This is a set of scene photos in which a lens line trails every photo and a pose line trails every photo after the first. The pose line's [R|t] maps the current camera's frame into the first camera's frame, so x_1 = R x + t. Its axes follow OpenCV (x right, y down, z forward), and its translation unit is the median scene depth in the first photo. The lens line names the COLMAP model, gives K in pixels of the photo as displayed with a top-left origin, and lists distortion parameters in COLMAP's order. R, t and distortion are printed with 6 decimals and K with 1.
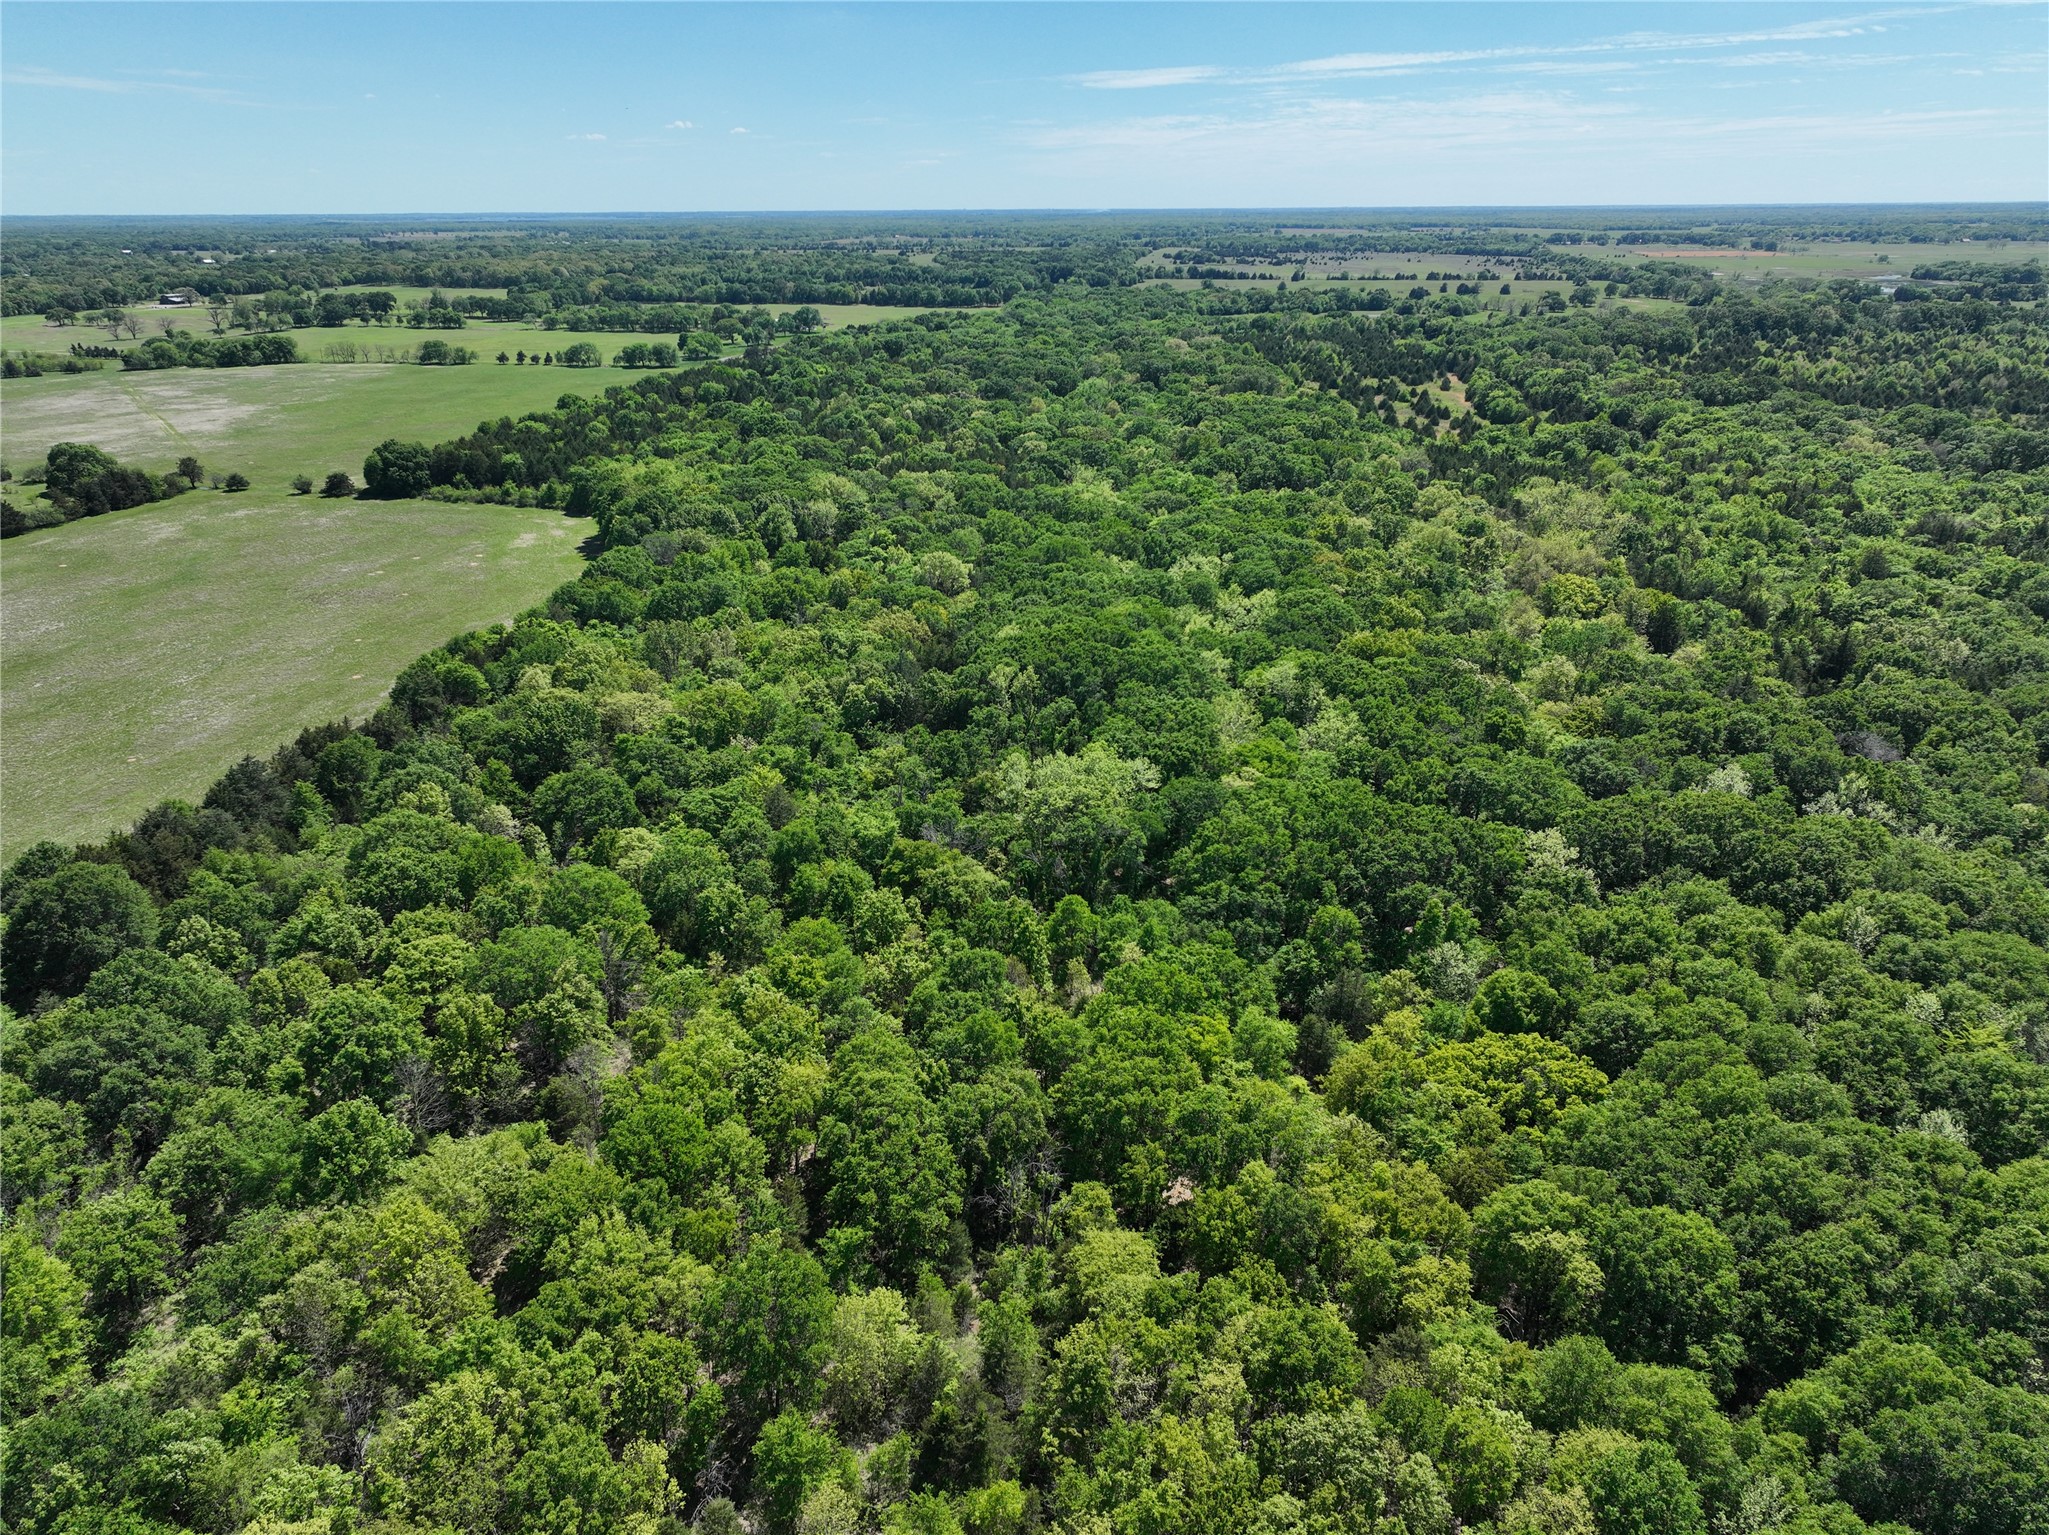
lens RADIAL K [[1443.4, 0, 1020.6], [0, 1443.4, 807.7], [0, 0, 1]] dist [0.000795, 0.013039]
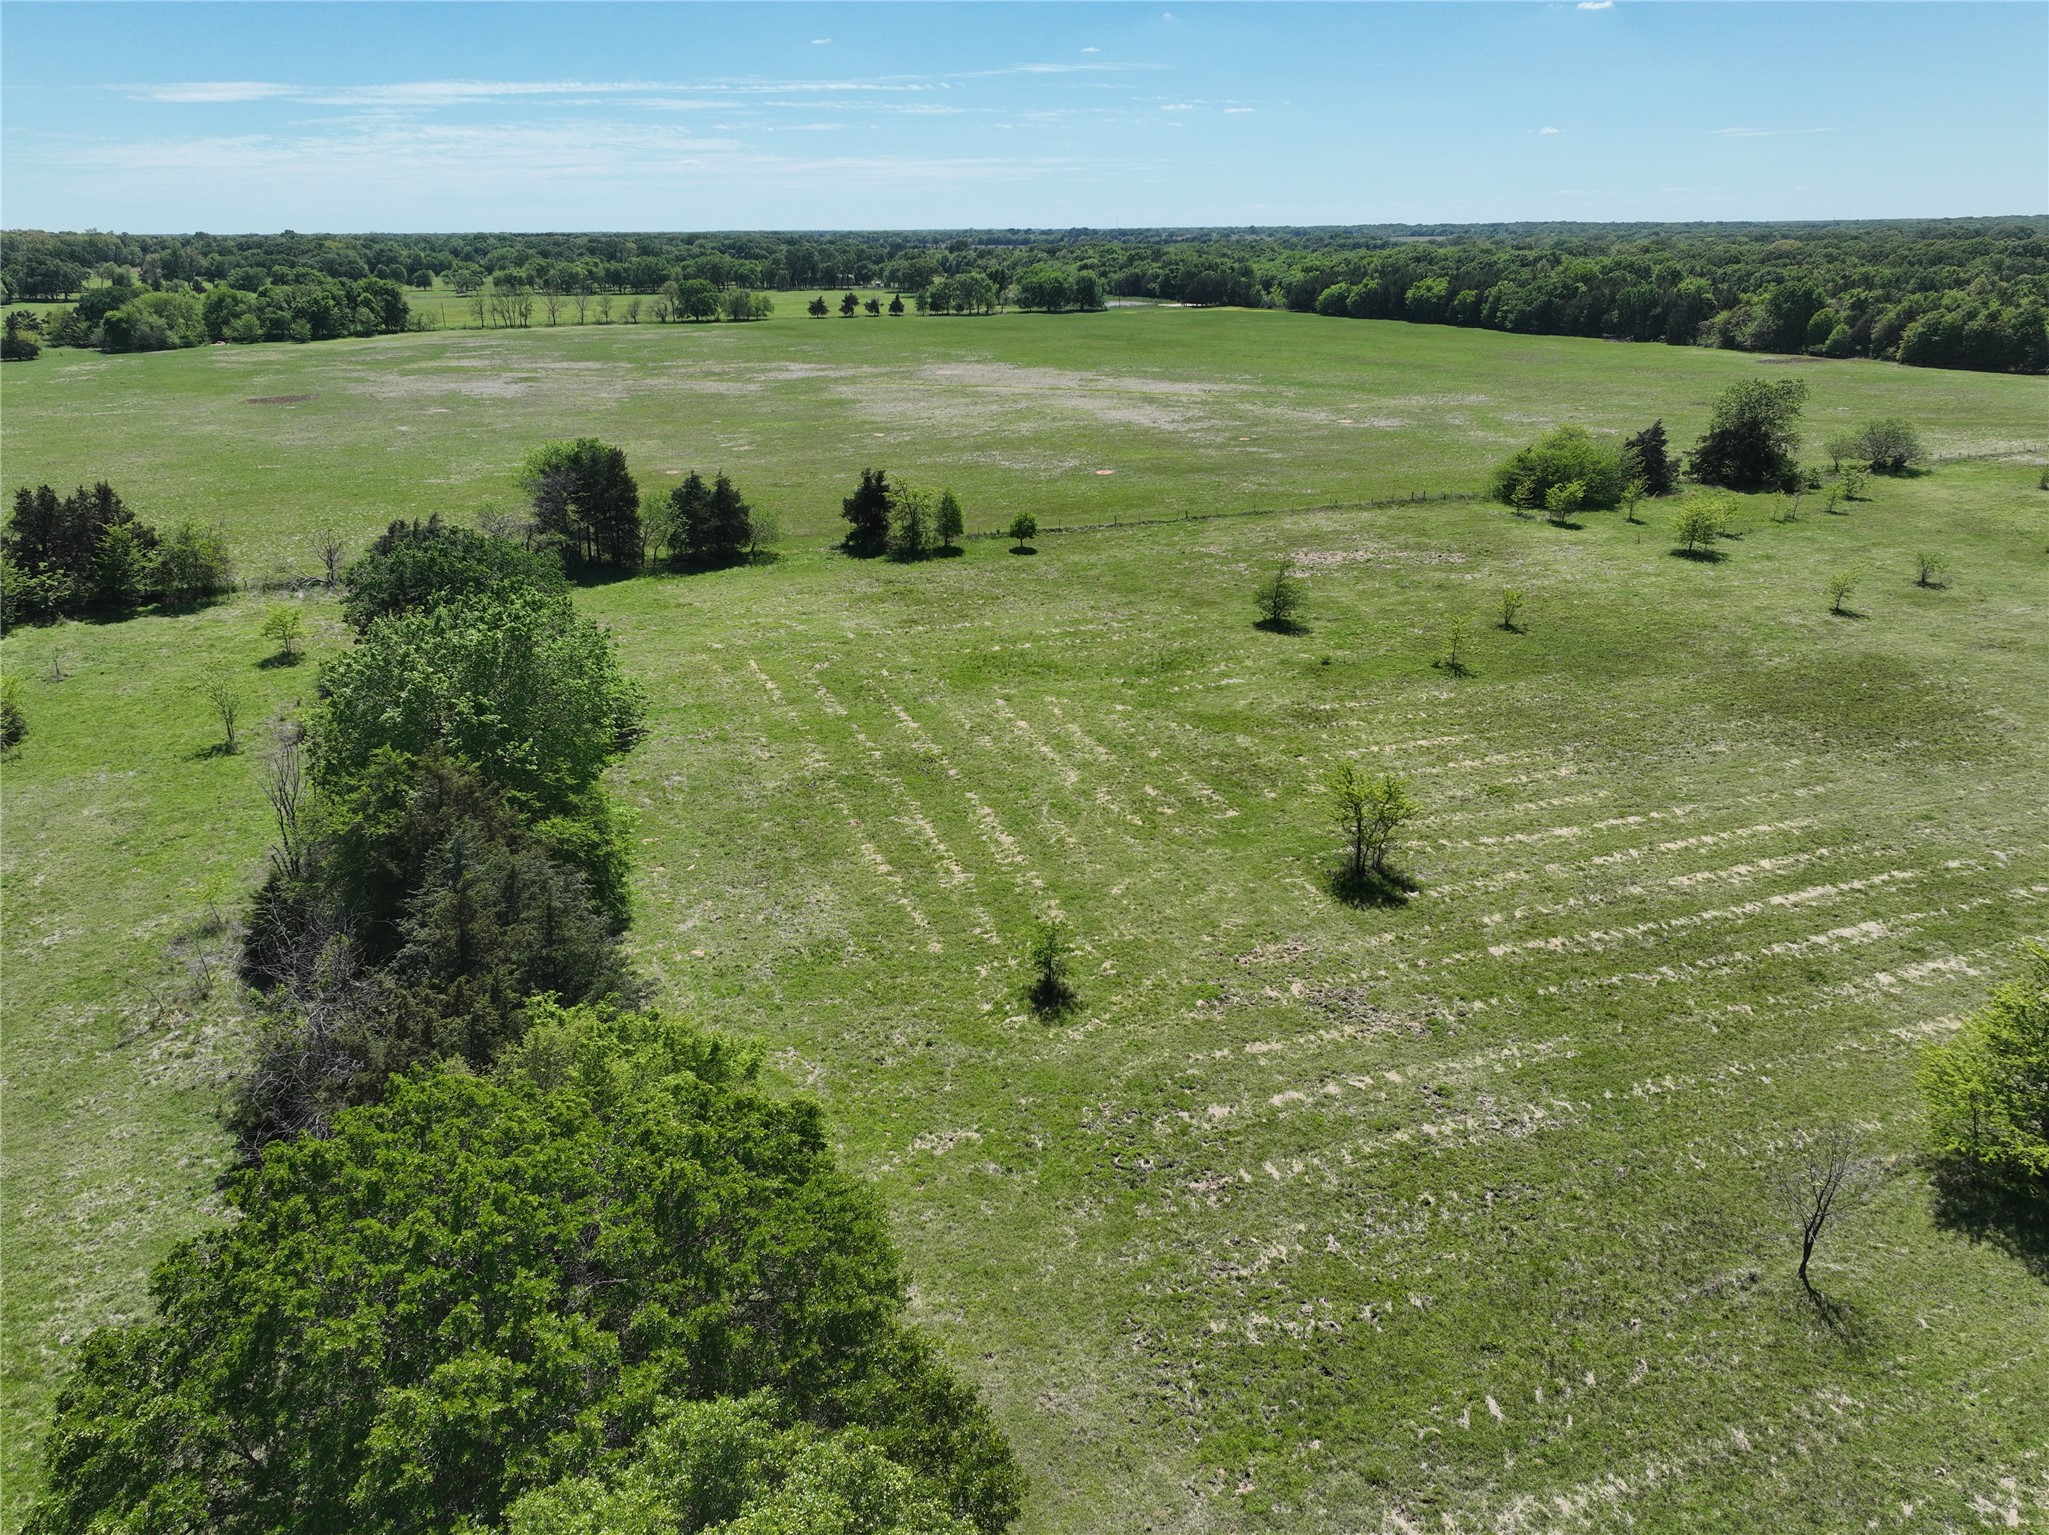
lens RADIAL K [[1443.4, 0, 1023.6], [0, 1443.4, 767.1], [0, 0, 1]] dist [0.000795, 0.013039]
pose [[0.842631, -0.186354, 0.505218, -0.624830], [0.208329, 0.977969, 0.013269, -0.117685], [-0.496560, 0.094070, 0.862890, 0.466911]]
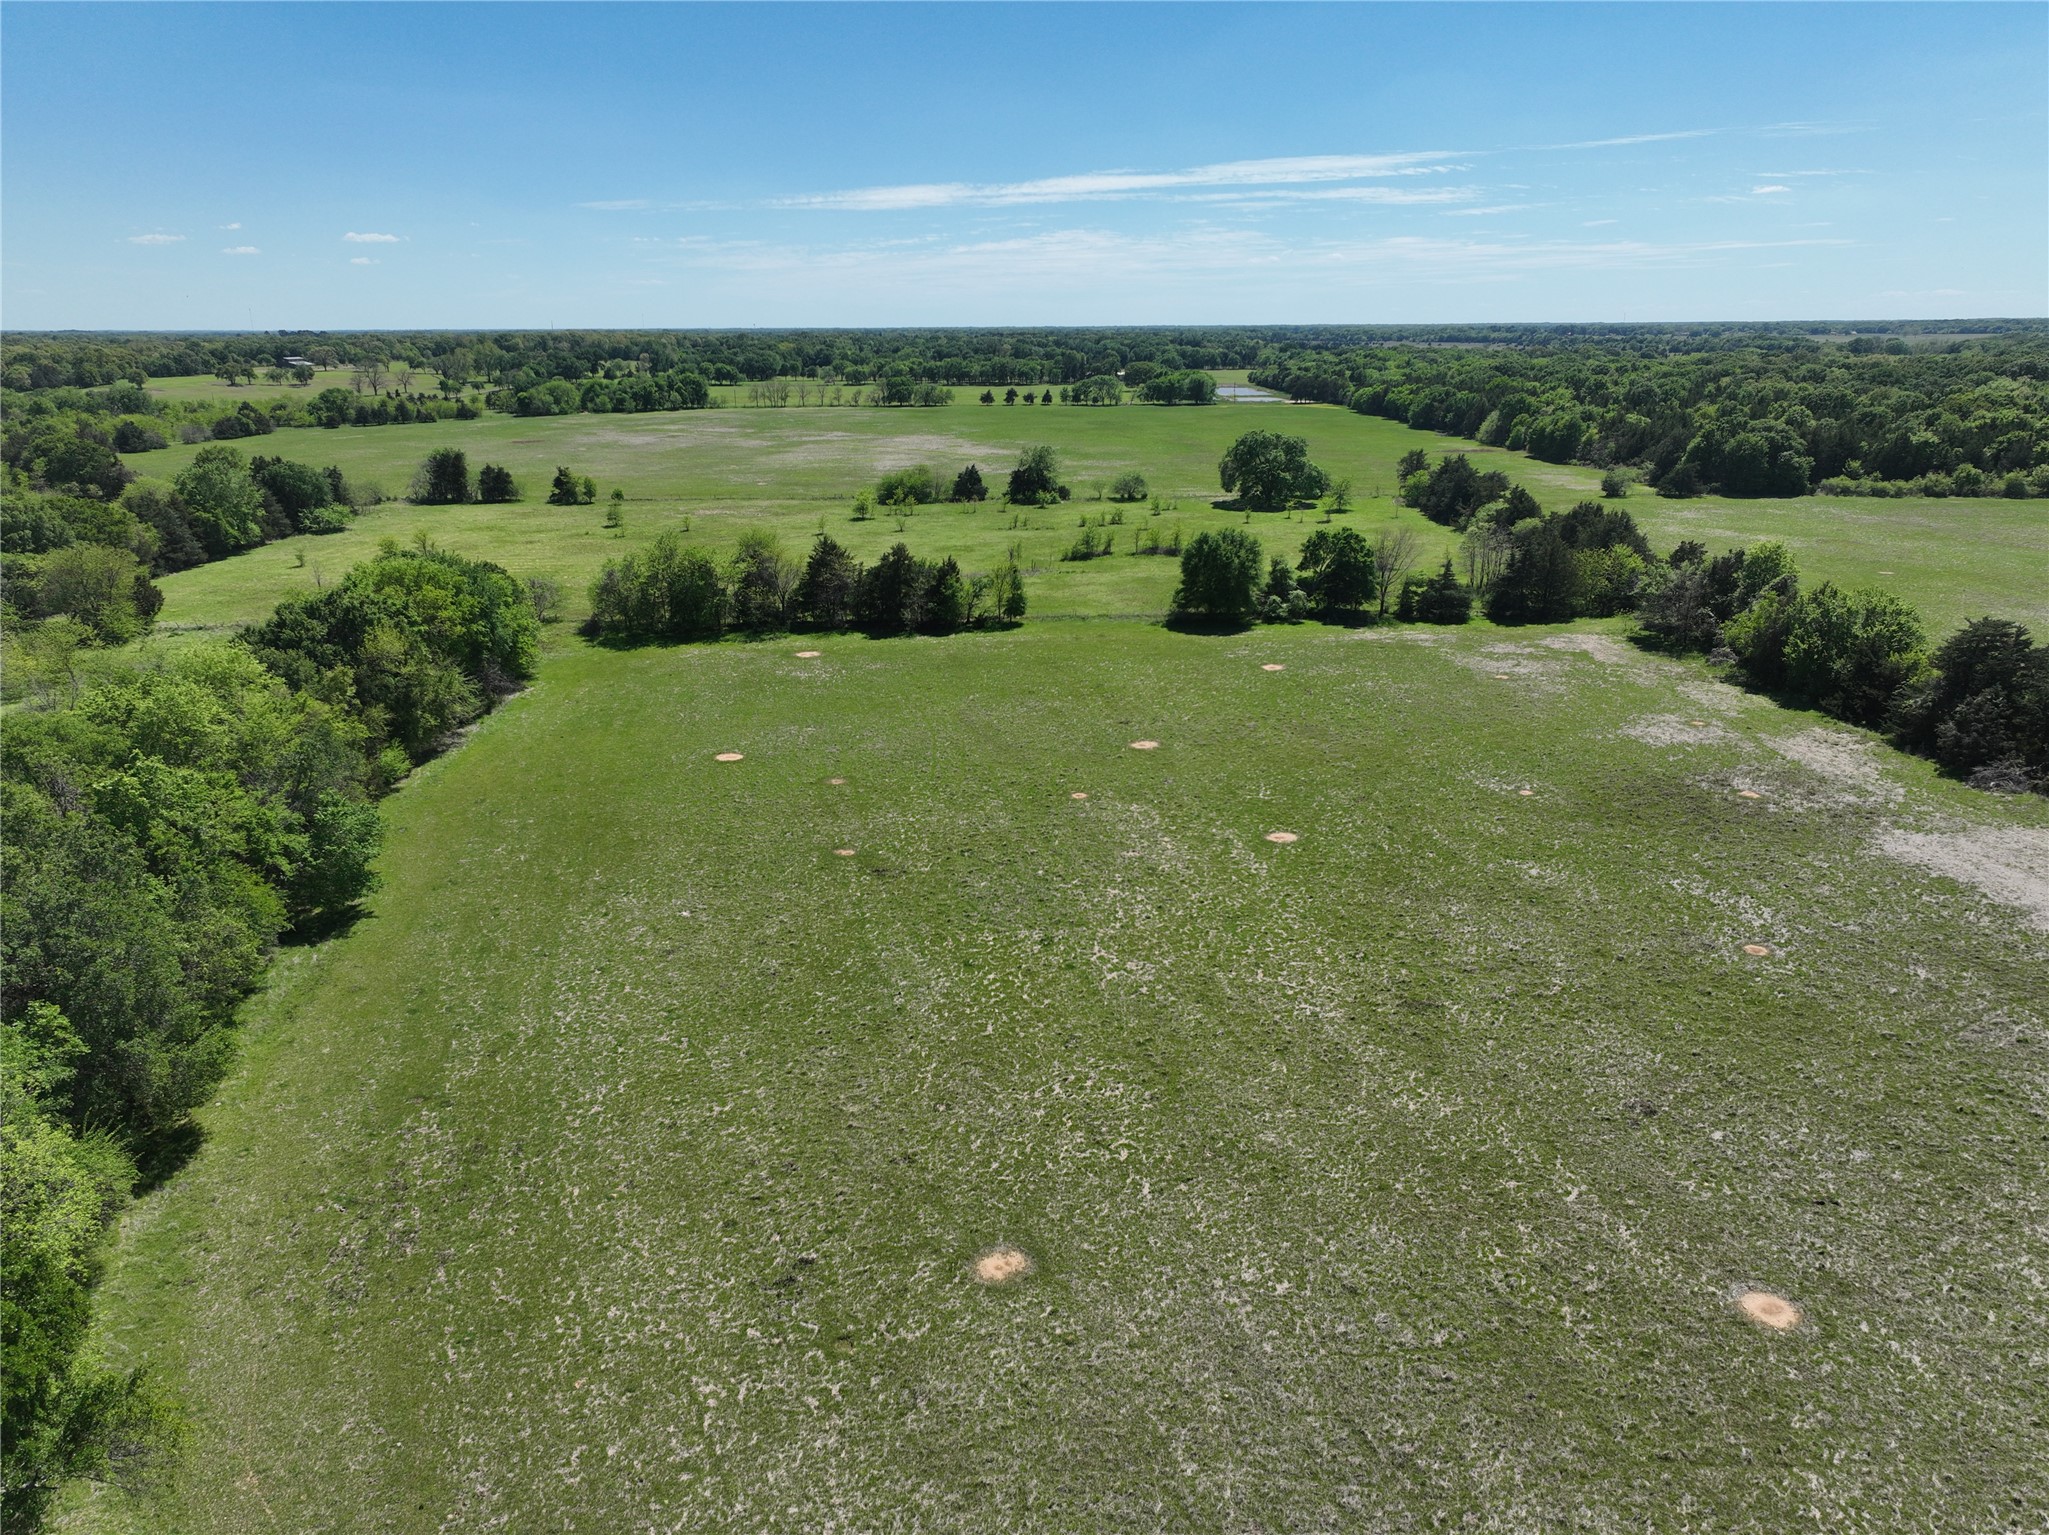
lens RADIAL K [[1443.4, 0, 1026.9], [0, 1443.4, 769.1], [0, 0, 1]] dist [0.000795, 0.013039]
pose [[0.982020, -0.053740, 0.180968, -0.497802], [0.071428, 0.993130, -0.092687, -0.025840], [-0.174744, 0.103947, 0.979112, 0.220243]]
